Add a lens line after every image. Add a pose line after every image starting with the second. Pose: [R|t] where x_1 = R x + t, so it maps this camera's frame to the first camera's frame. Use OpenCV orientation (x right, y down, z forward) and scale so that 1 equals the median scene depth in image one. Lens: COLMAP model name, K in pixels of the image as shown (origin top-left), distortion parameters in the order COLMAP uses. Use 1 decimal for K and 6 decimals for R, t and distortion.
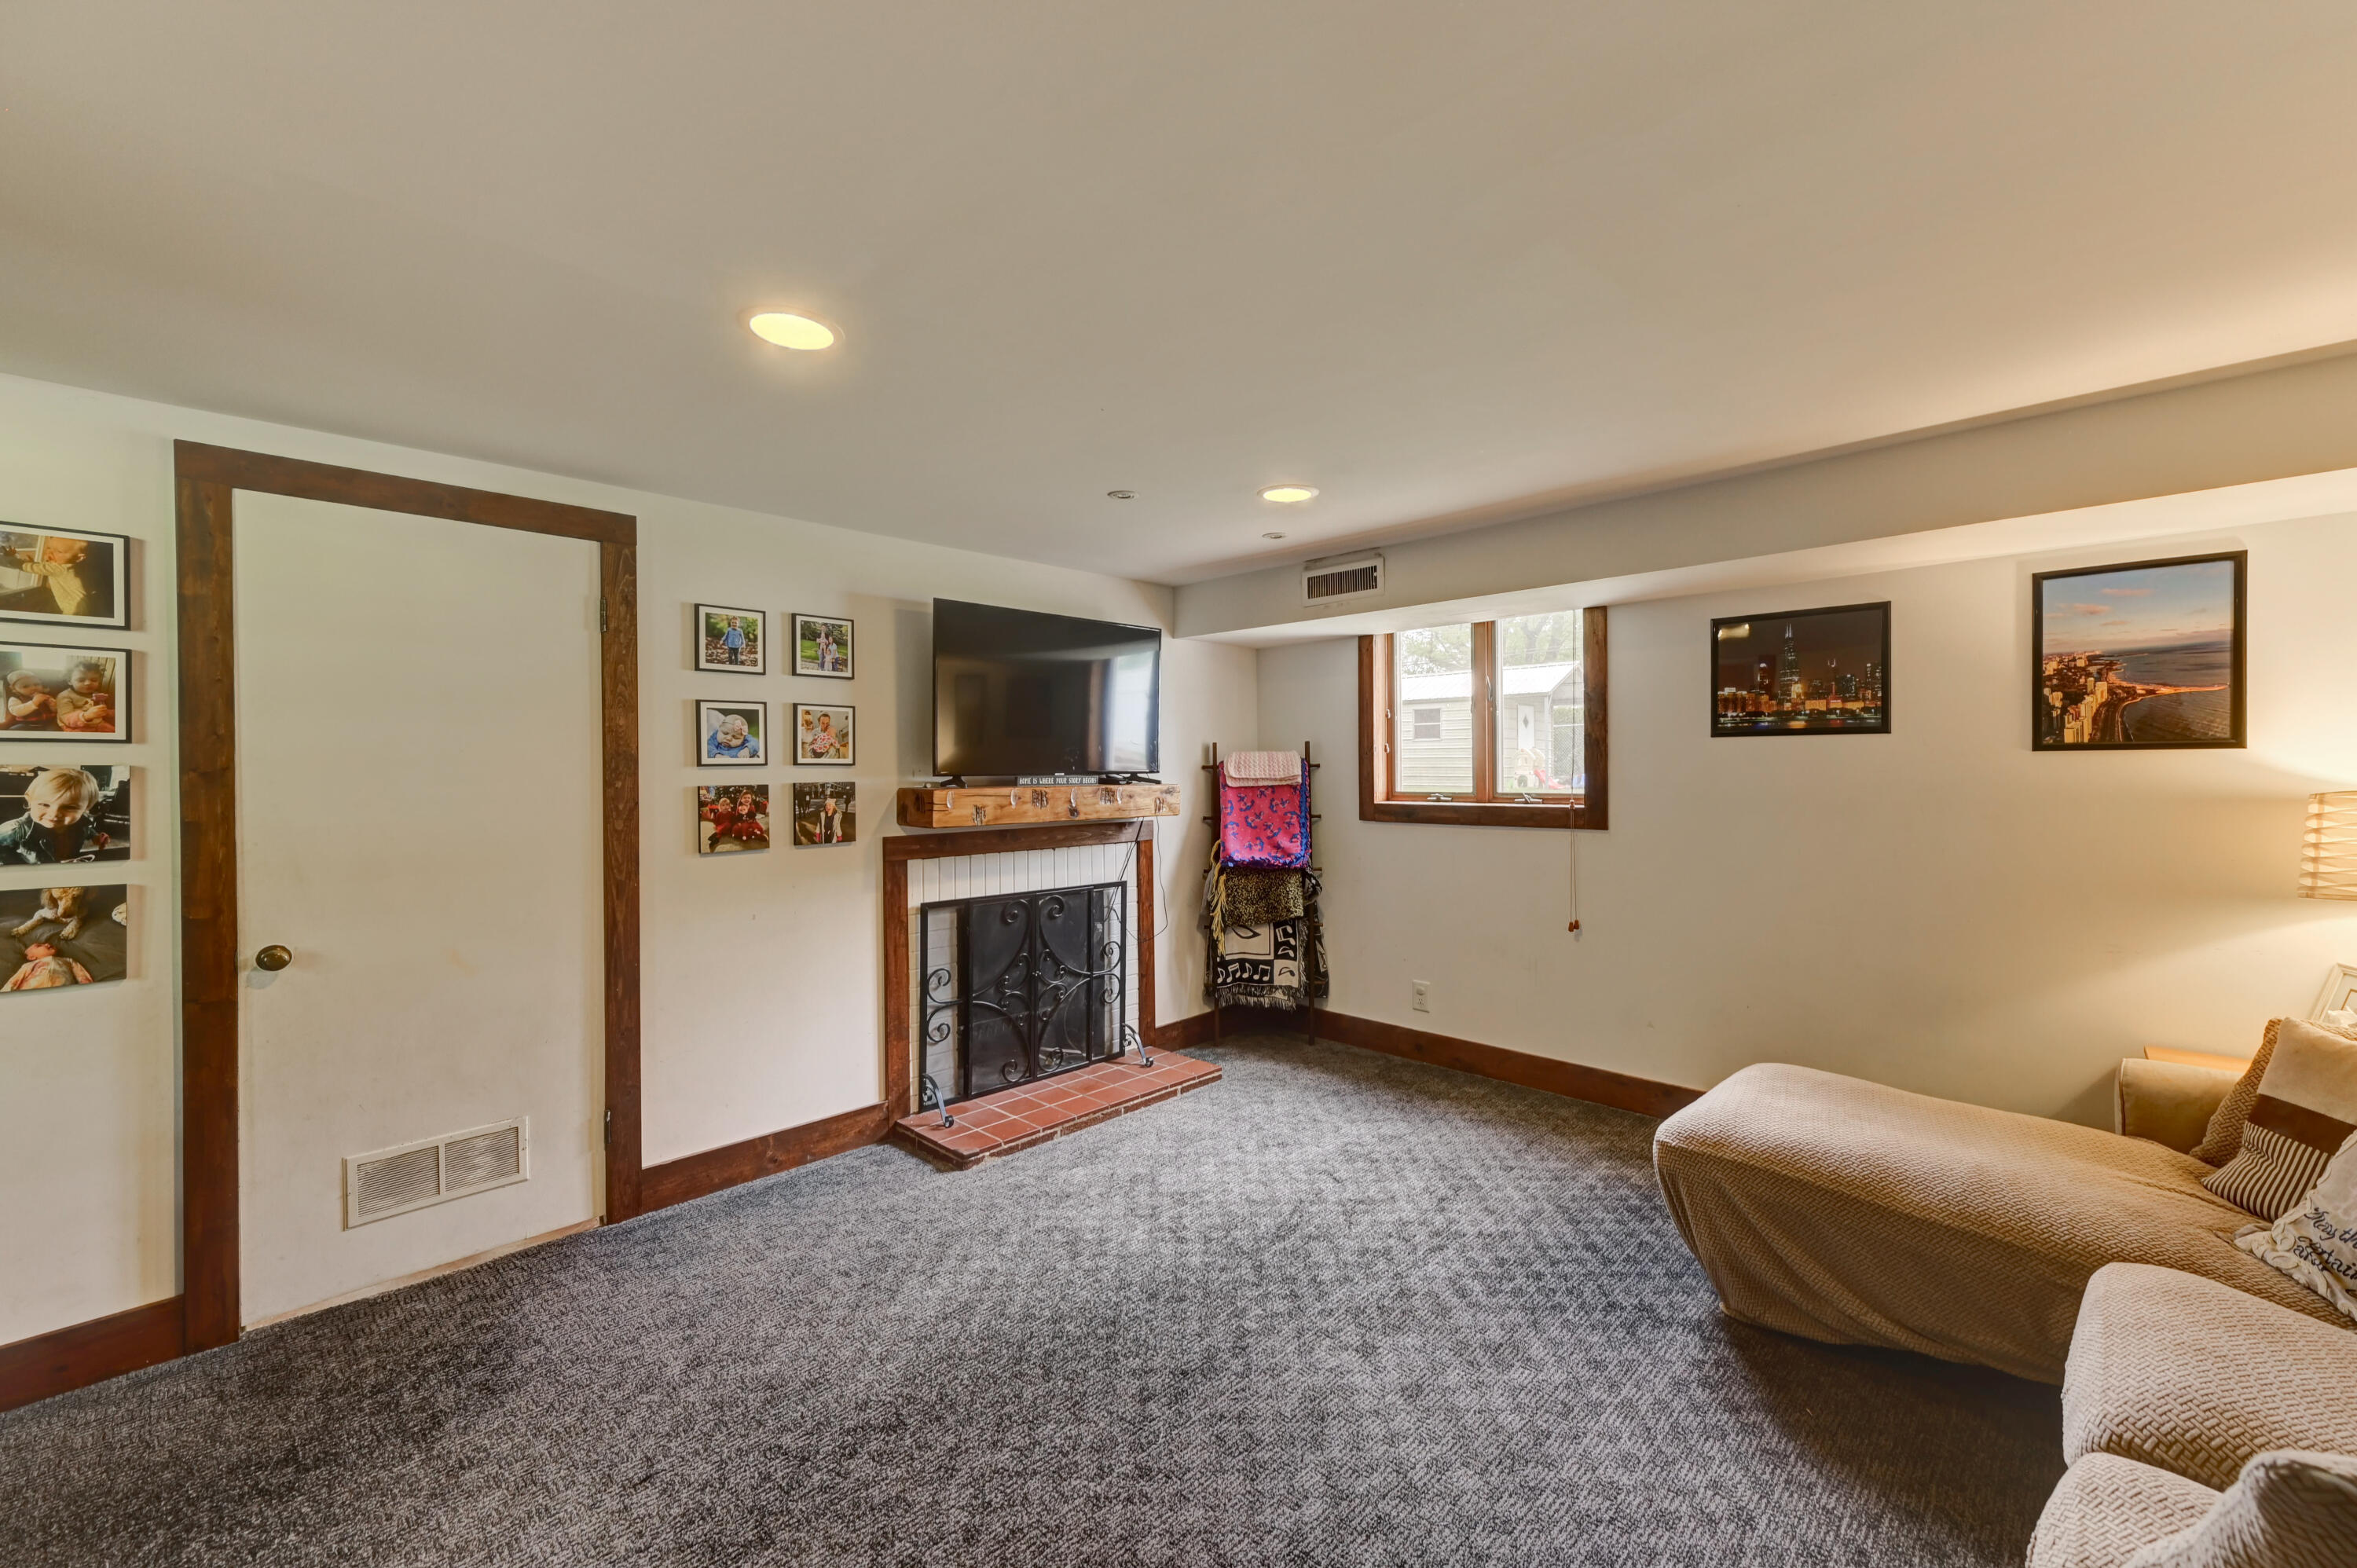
lens RADIAL K [[951.5, 0, 1192.5], [0, 951.5, 772.4], [0, 0, 1]] dist [0.001709, 0.000193]
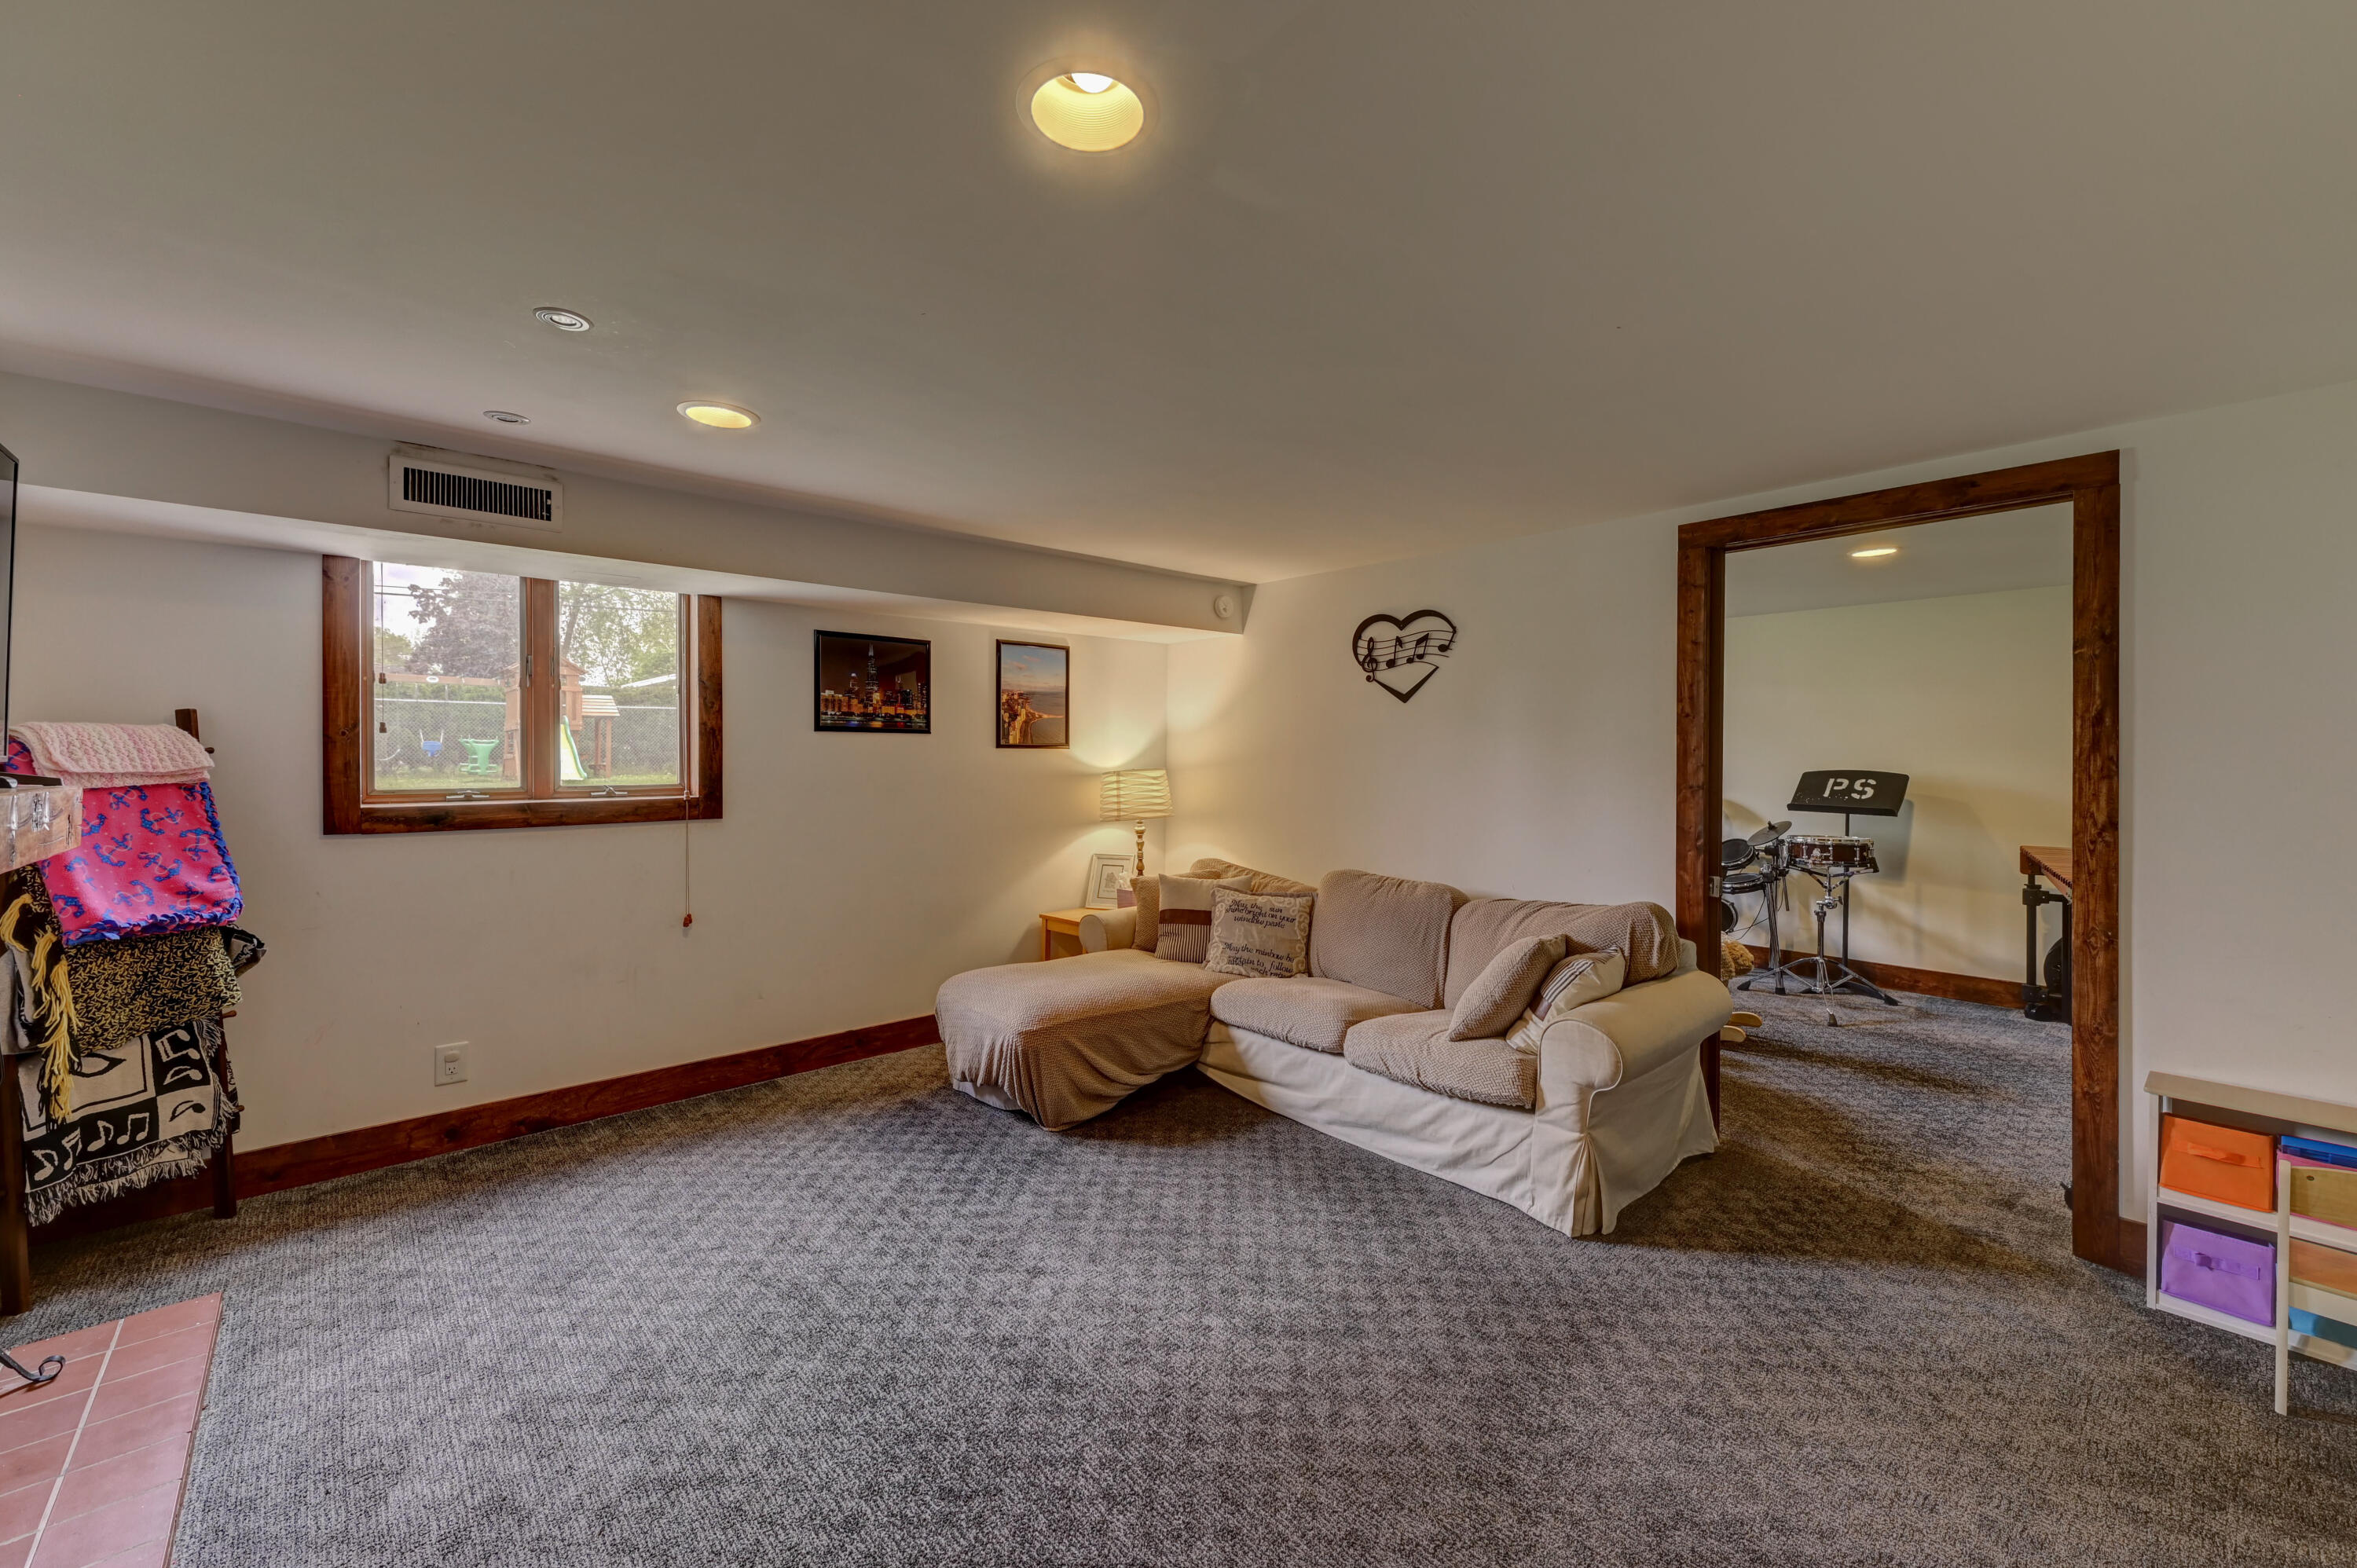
lens RADIAL K [[951.5, 0, 1192.5], [0, 951.5, 772.4], [0, 0, 1]] dist [0.001709, 0.000193]
pose [[0.046119, -0.009756, 0.998888, -0.598030], [0.002567, 0.999950, 0.009648, 0.003043], [-0.998933, 0.002119, 0.046141, 0.490380]]
